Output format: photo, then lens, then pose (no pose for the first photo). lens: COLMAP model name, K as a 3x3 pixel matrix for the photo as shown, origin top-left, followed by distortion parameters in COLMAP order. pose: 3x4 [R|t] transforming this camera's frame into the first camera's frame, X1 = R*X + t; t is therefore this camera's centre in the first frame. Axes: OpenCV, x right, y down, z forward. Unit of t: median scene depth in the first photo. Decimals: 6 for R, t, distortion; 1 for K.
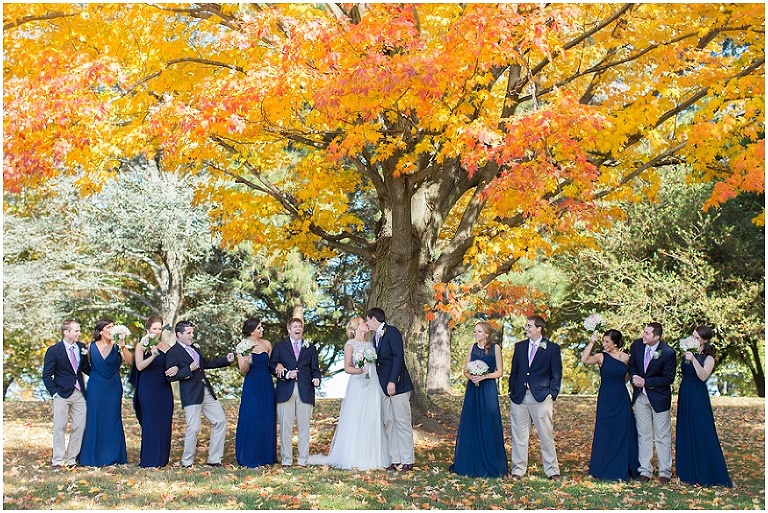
lens RADIAL K [[1086.9, 0, 385.0], [0, 1086.9, 256.3], [0, 0, 1]] dist [0.036565, 0.091202]
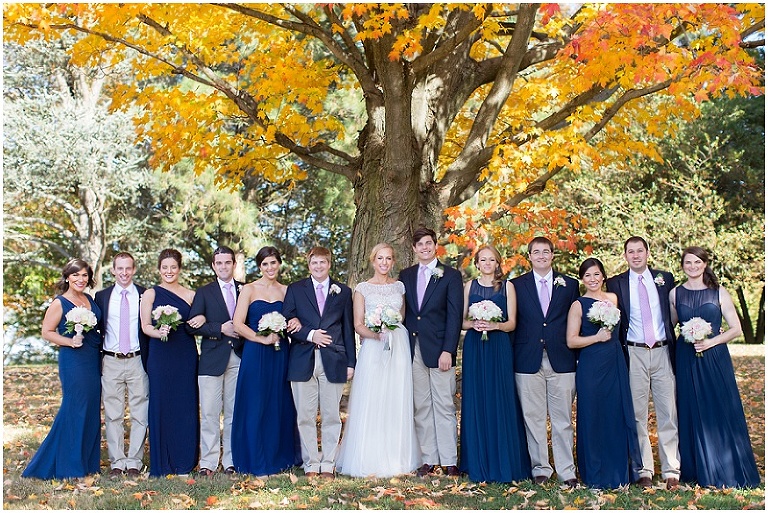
lens RADIAL K [[1086.9, 0, 385.0], [0, 1086.9, 256.3], [0, 0, 1]] dist [0.036565, 0.091202]
pose [[0.997690, -0.017946, 0.065520, -0.025029], [0.015053, 0.998901, 0.044386, 0.013674], [-0.066244, -0.043297, 0.996864, 0.143436]]
